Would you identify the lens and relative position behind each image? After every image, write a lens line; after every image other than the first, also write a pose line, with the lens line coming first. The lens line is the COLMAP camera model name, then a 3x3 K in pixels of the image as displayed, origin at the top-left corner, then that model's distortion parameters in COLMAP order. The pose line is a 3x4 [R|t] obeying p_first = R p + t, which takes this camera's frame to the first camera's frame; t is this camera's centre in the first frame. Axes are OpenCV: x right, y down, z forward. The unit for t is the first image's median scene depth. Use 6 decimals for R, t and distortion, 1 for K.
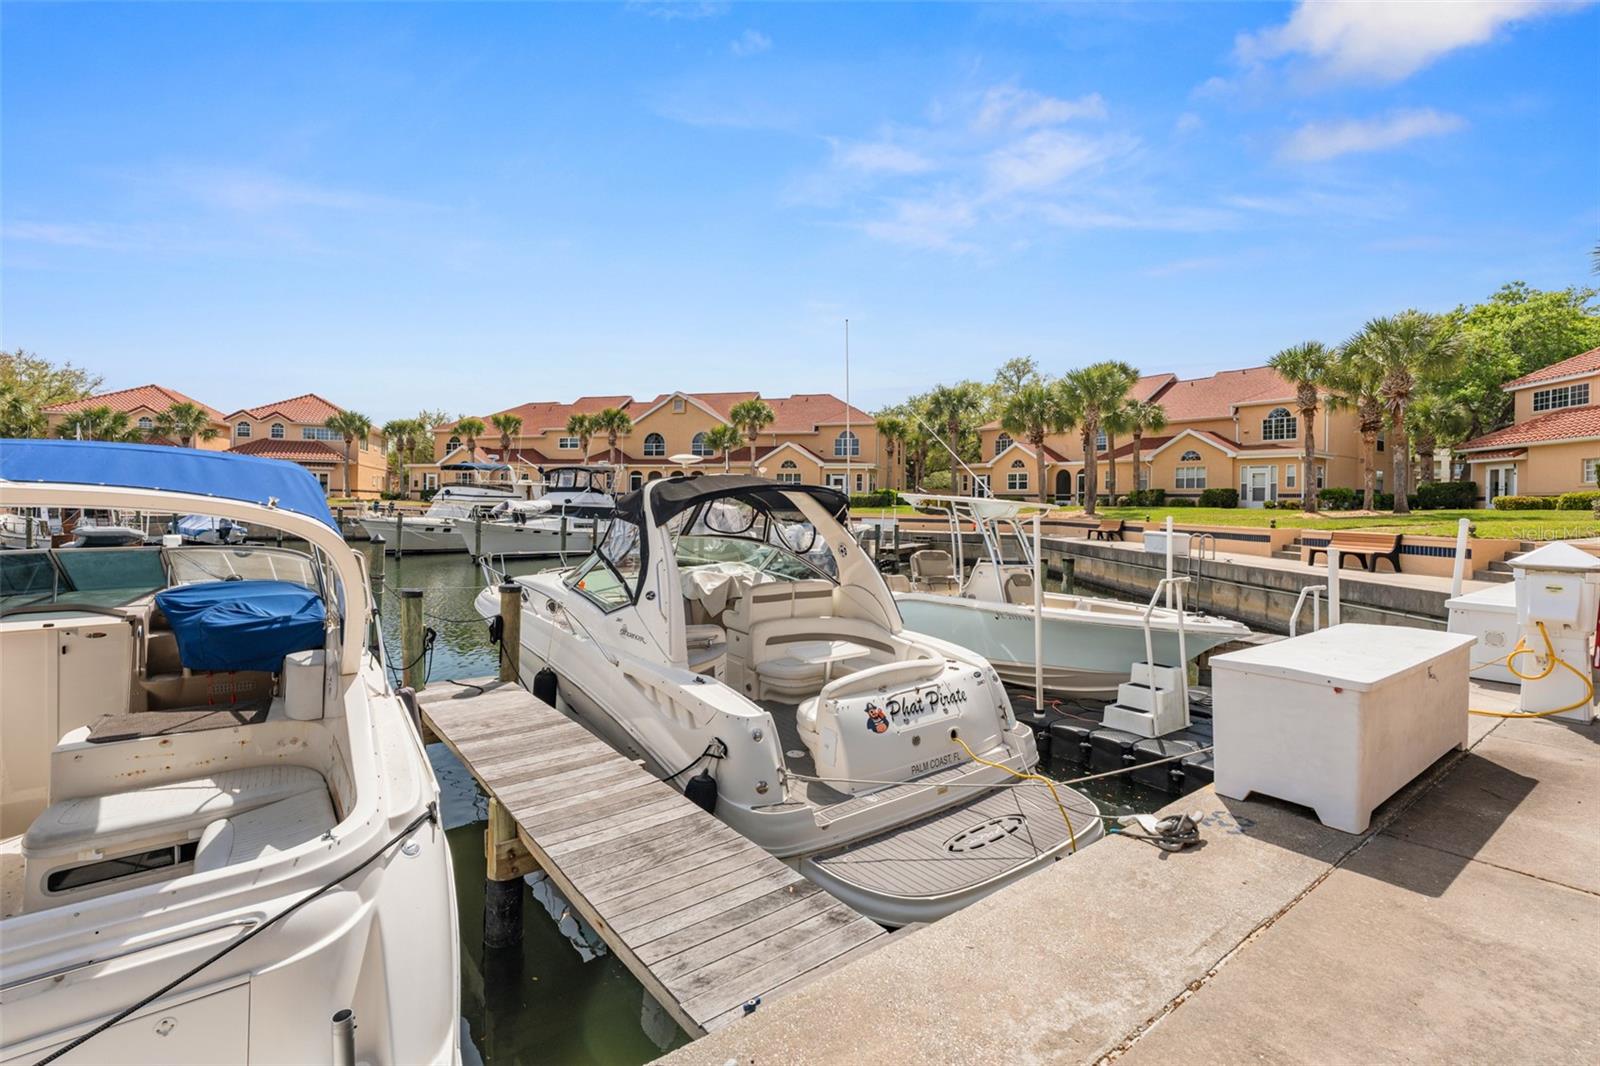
lens RADIAL K [[721.9, 0, 799.6], [0, 721.9, 508.0], [0, 0, 1]] dist [-0.008956, 0.003731]
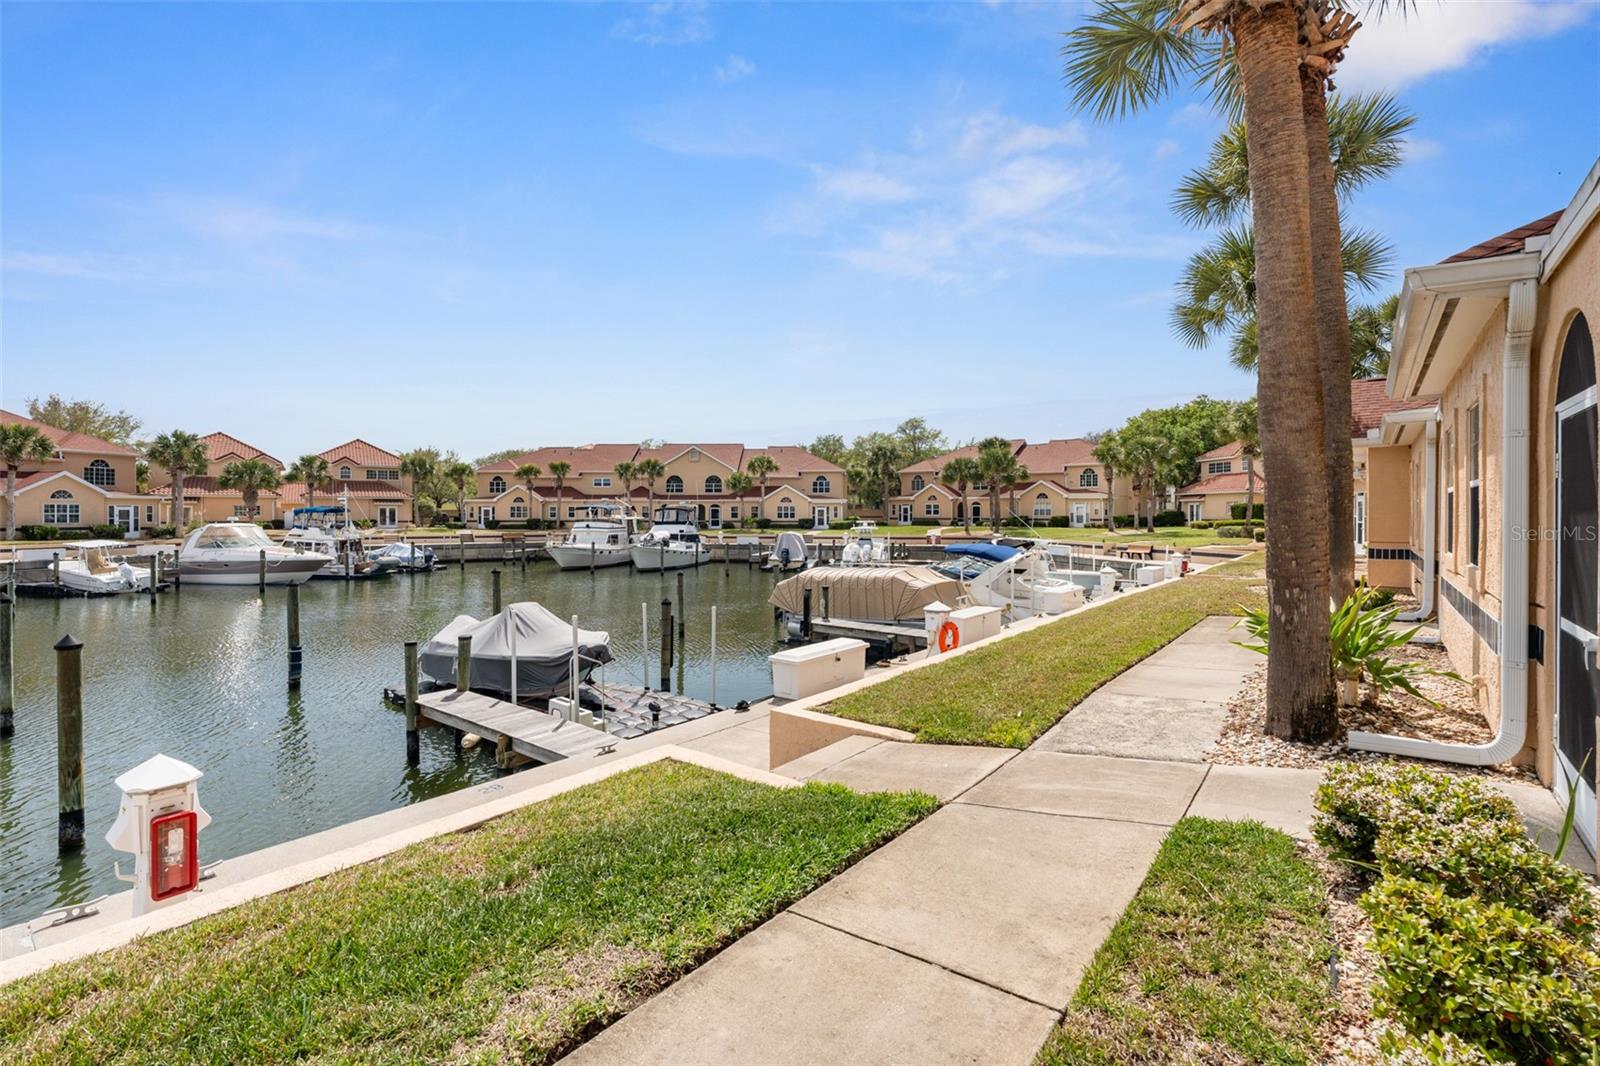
lens RADIAL K [[721.9, 0, 805.8], [0, 721.9, 522.5], [0, 0, 1]] dist [-0.008956, 0.003731]
pose [[0.967680, -0.016633, 0.251630, -0.428307], [0.014563, 0.999843, 0.010085, -0.036939], [-0.251759, -0.006094, 0.967771, -0.503296]]
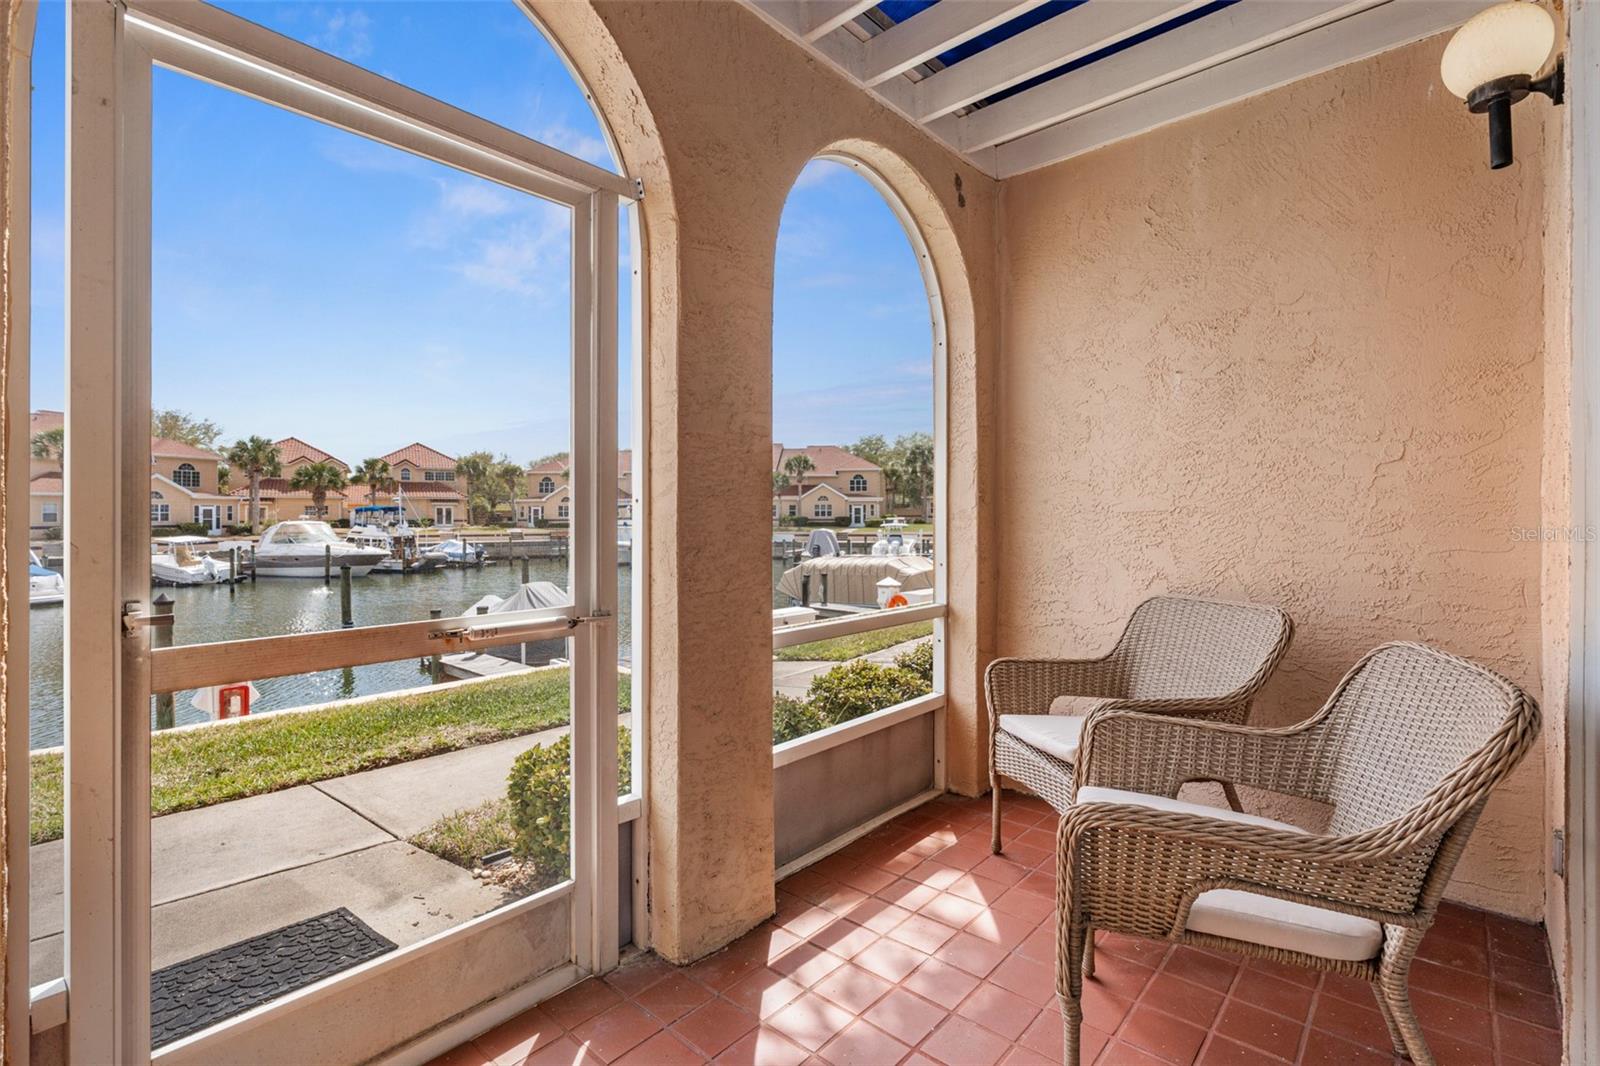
lens RADIAL K [[721.9, 0, 805.3], [0, 721.9, 517.7], [0, 0, 1]] dist [-0.008956, 0.003731]
pose [[0.982124, -0.018107, 0.187360, -0.409851], [0.018019, 0.999835, 0.002171, -0.031948], [-0.187368, 0.001244, 0.982289, -0.535717]]
